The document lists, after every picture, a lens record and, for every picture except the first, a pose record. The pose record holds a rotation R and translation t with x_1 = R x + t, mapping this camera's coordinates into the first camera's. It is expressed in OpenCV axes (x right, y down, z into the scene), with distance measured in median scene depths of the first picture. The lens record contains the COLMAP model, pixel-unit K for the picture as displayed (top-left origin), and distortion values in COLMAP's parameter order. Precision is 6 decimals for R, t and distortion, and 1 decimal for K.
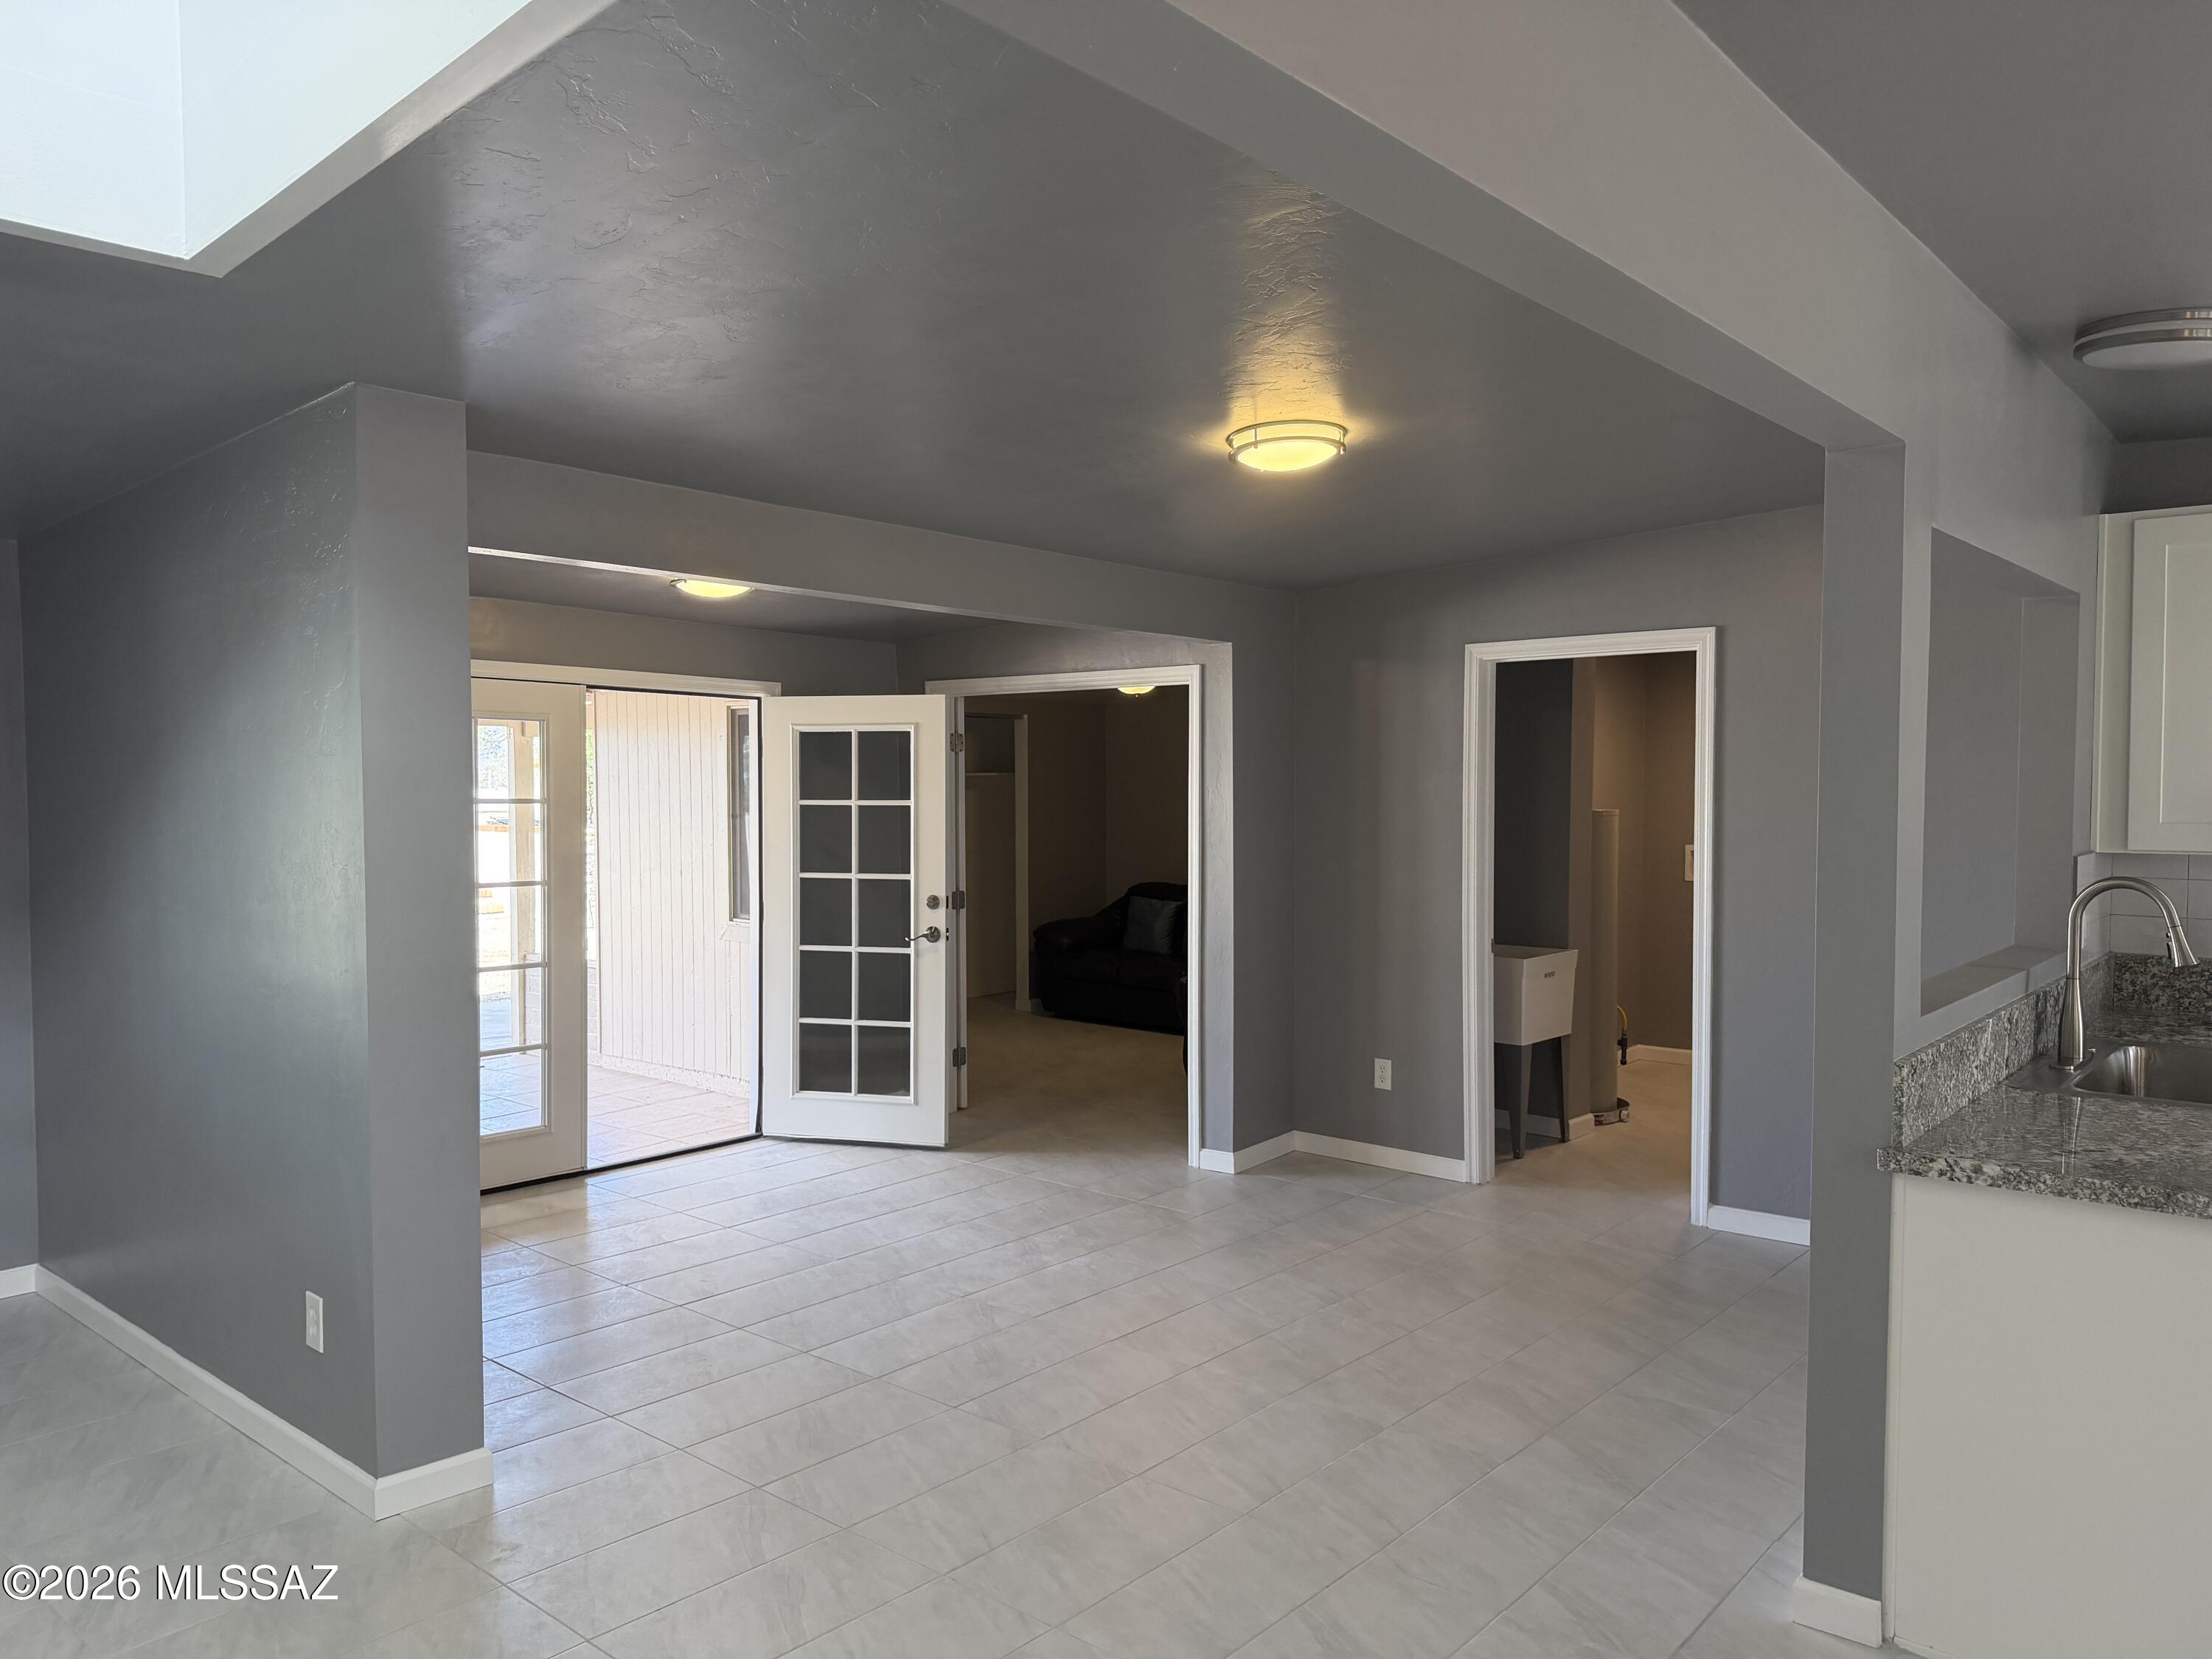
lens RADIAL K [[1528.8, 0, 1101.9], [0, 1528.8, 839.0], [0, 0, 1]] dist [-0.002211, -0.002626]
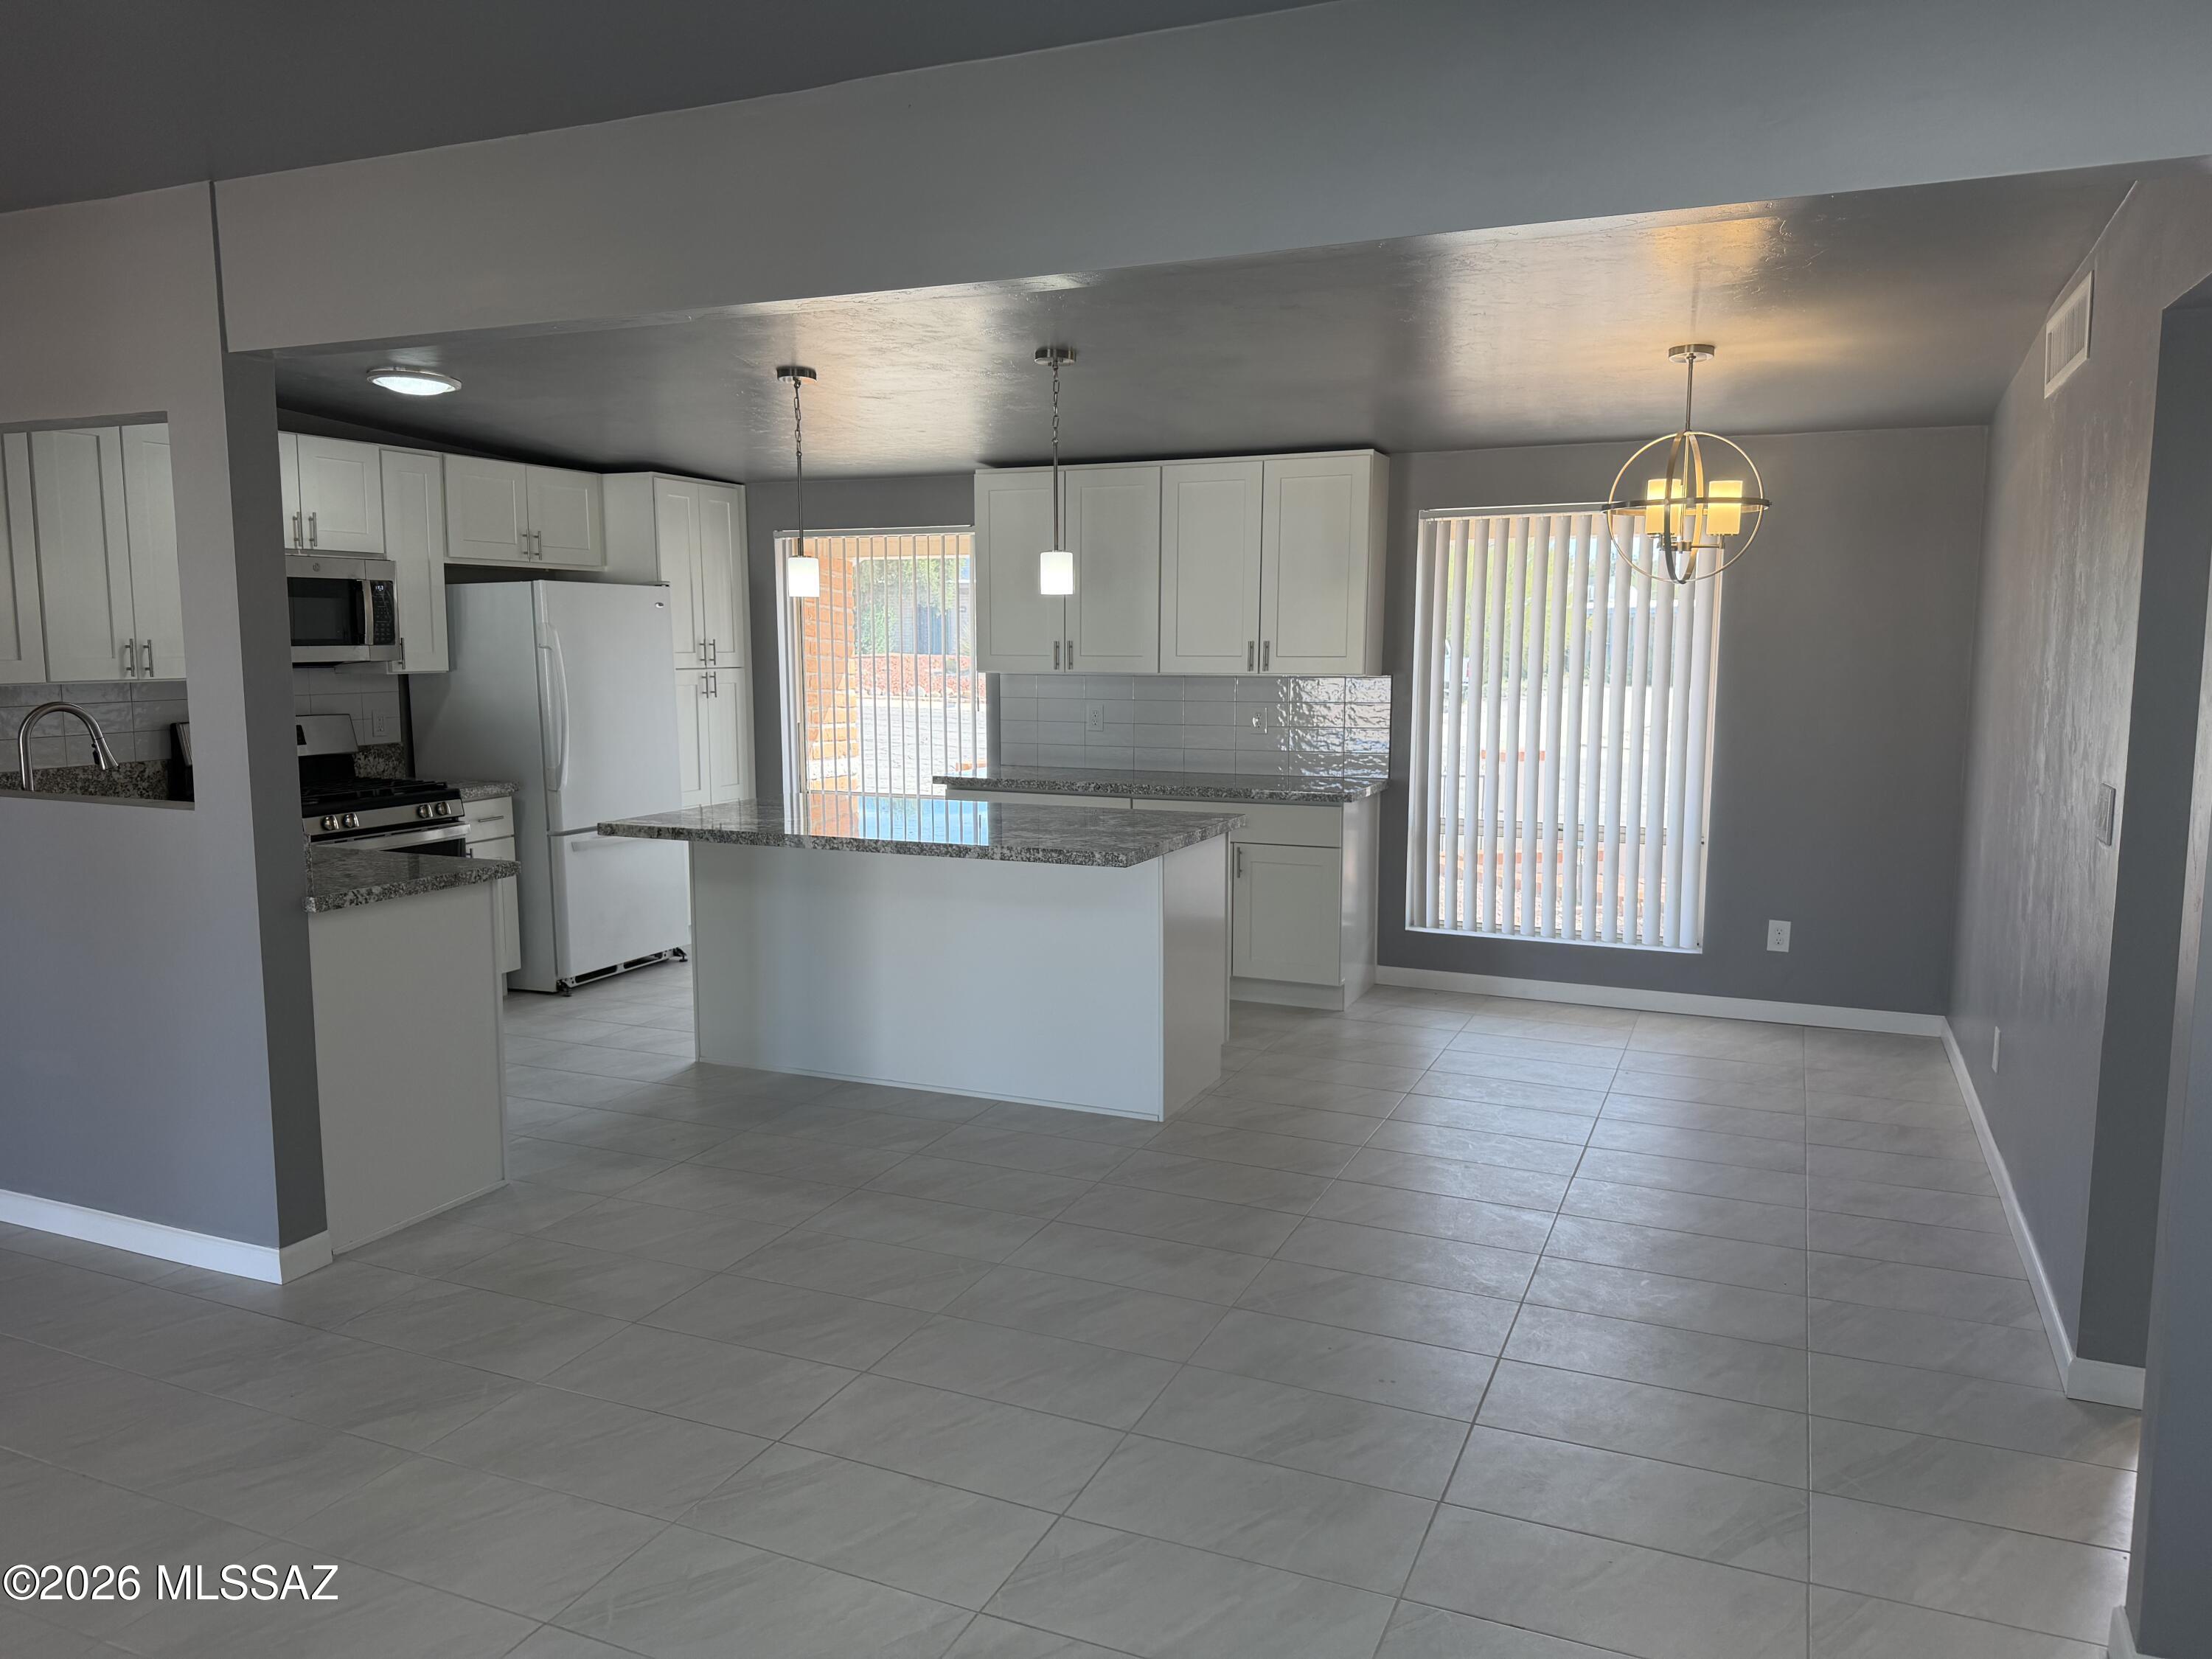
lens RADIAL K [[1537.9, 0, 1106.0], [0, 1537.9, 829.5], [0, 0, 1]] dist [0.165741, -0.296050]
pose [[-0.303097, -0.112733, 0.946268, -0.632571], [0.032598, 0.991171, 0.128523, -0.007166], [-0.952402, 0.069801, -0.296746, 0.468069]]
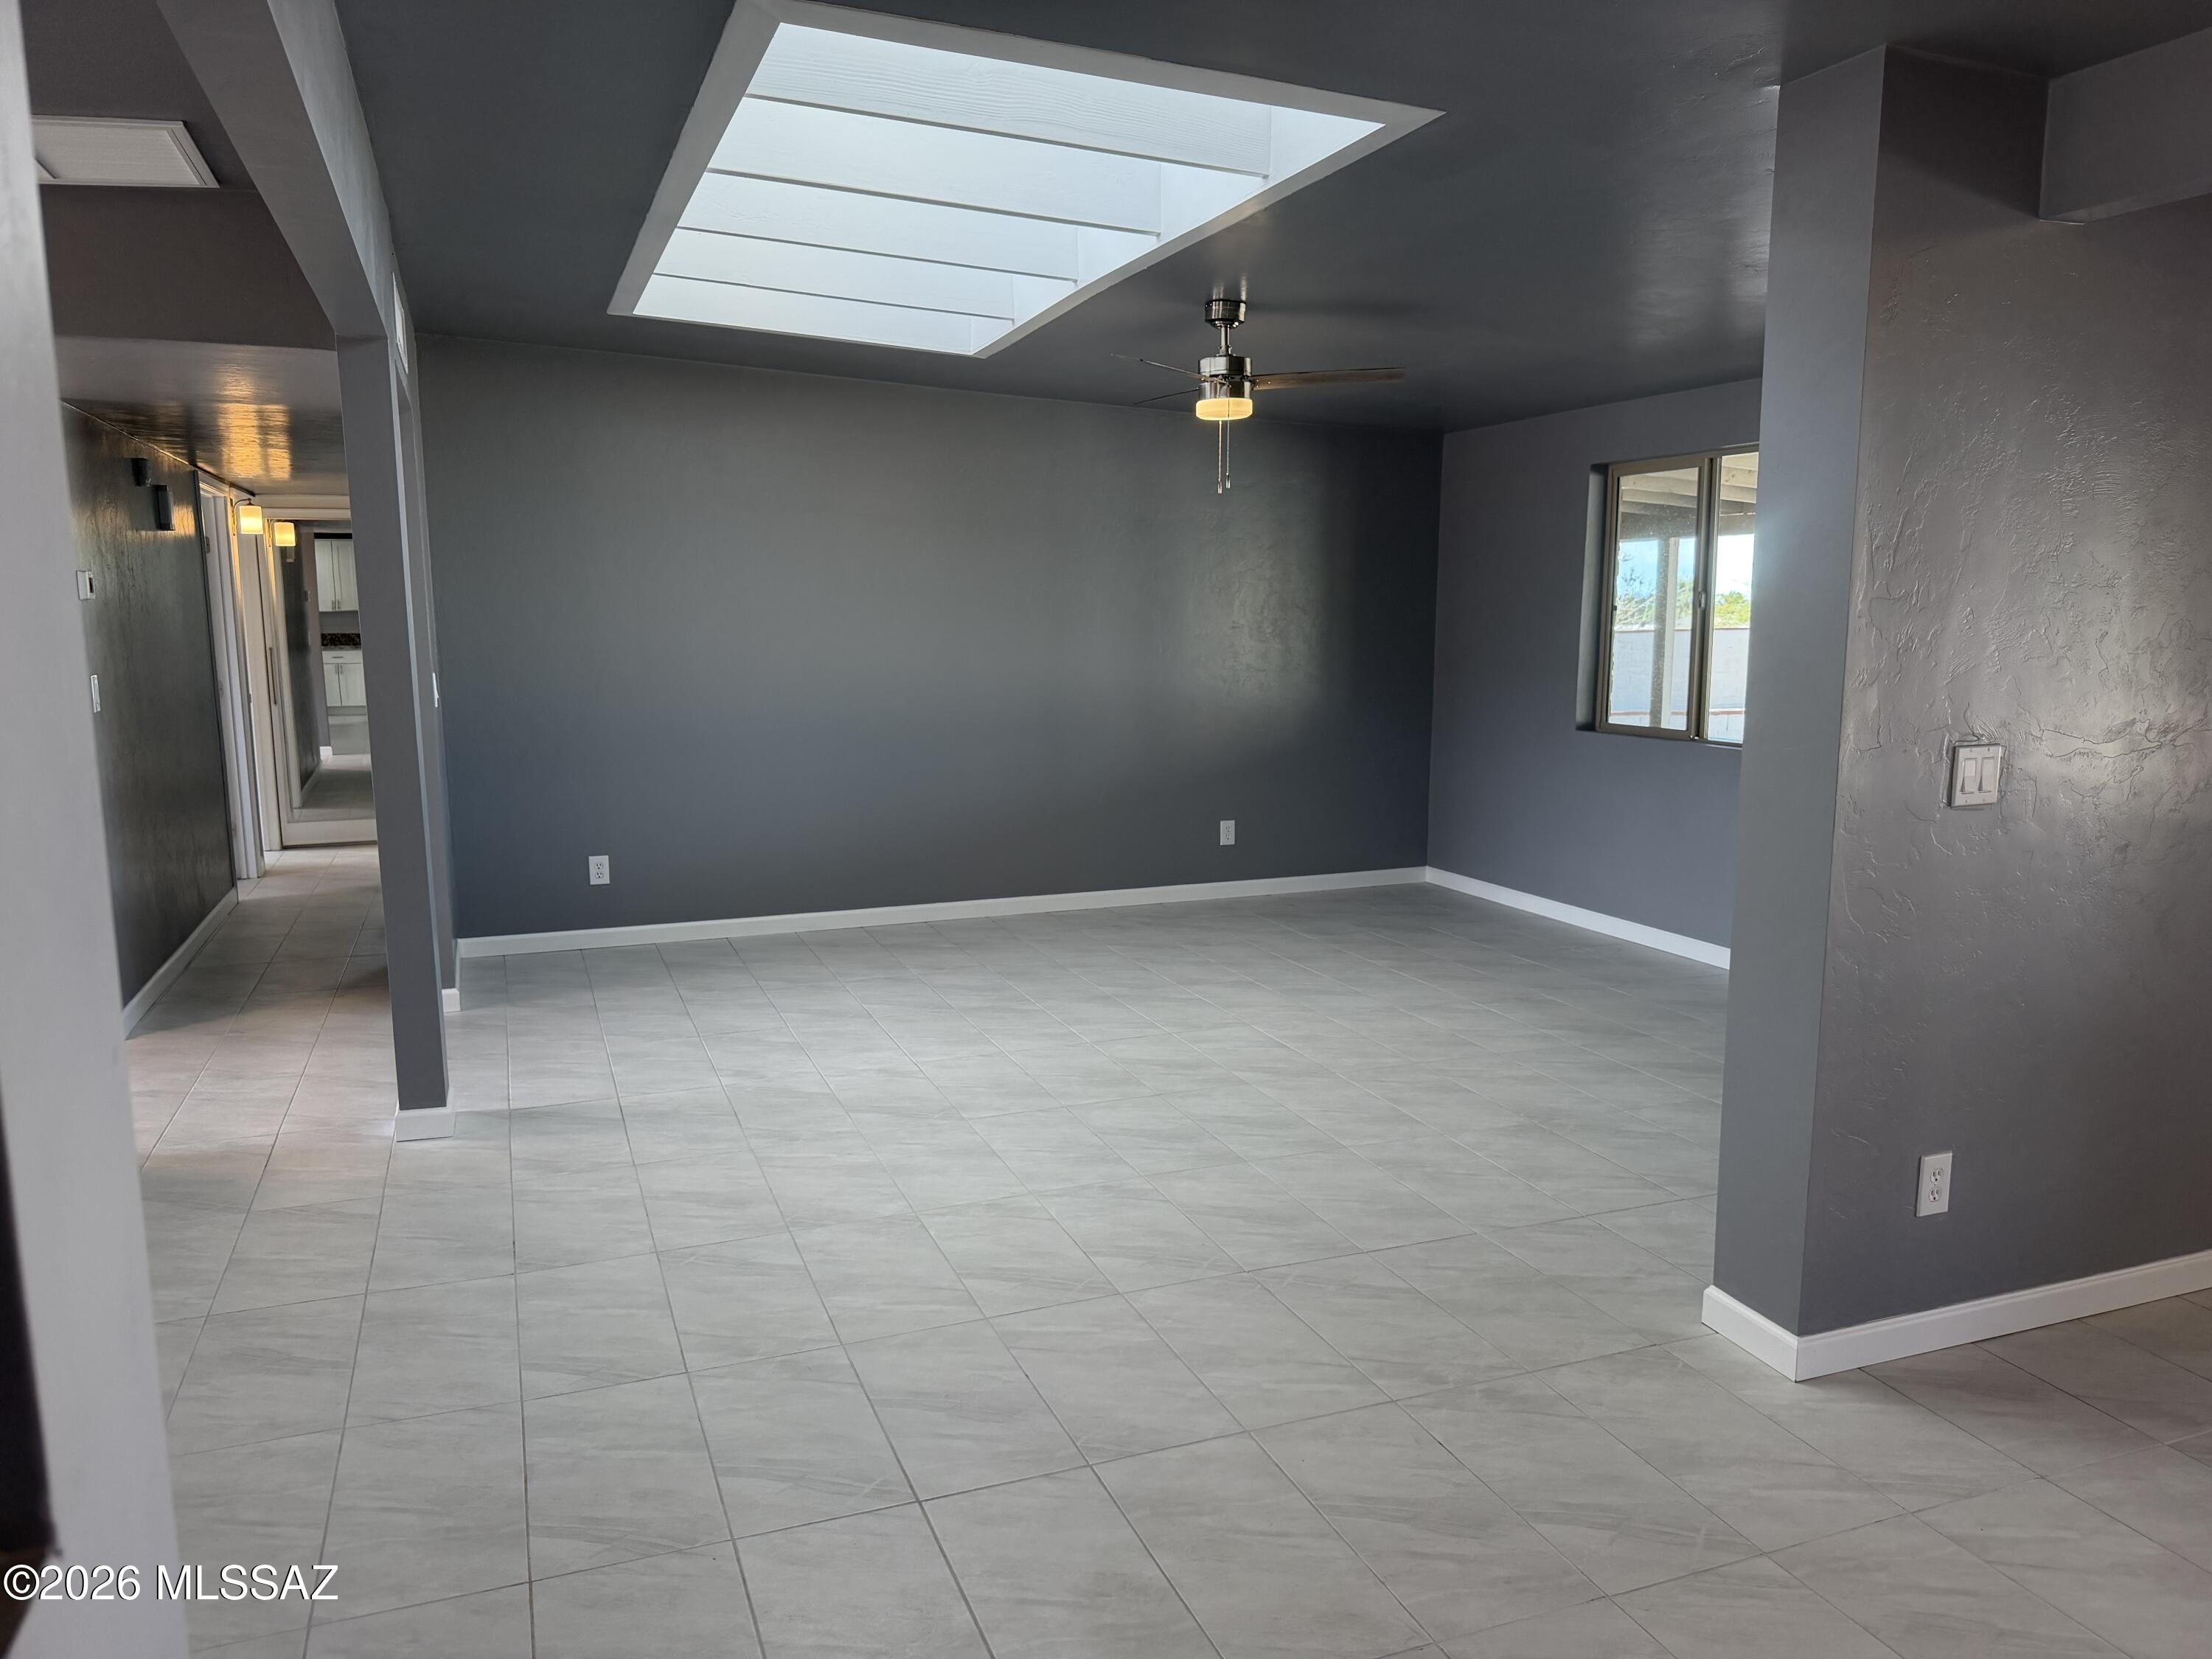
lens RADIAL K [[1537.9, 0, 1106.0], [0, 1537.9, 829.5], [0, 0, 1]] dist [0.165741, -0.296050]
pose [[-0.455835, 0.138710, -0.879190, 0.407022], [-0.027226, 0.985147, 0.169543, -0.017764], [0.889648, 0.101221, -0.445287, 0.819194]]
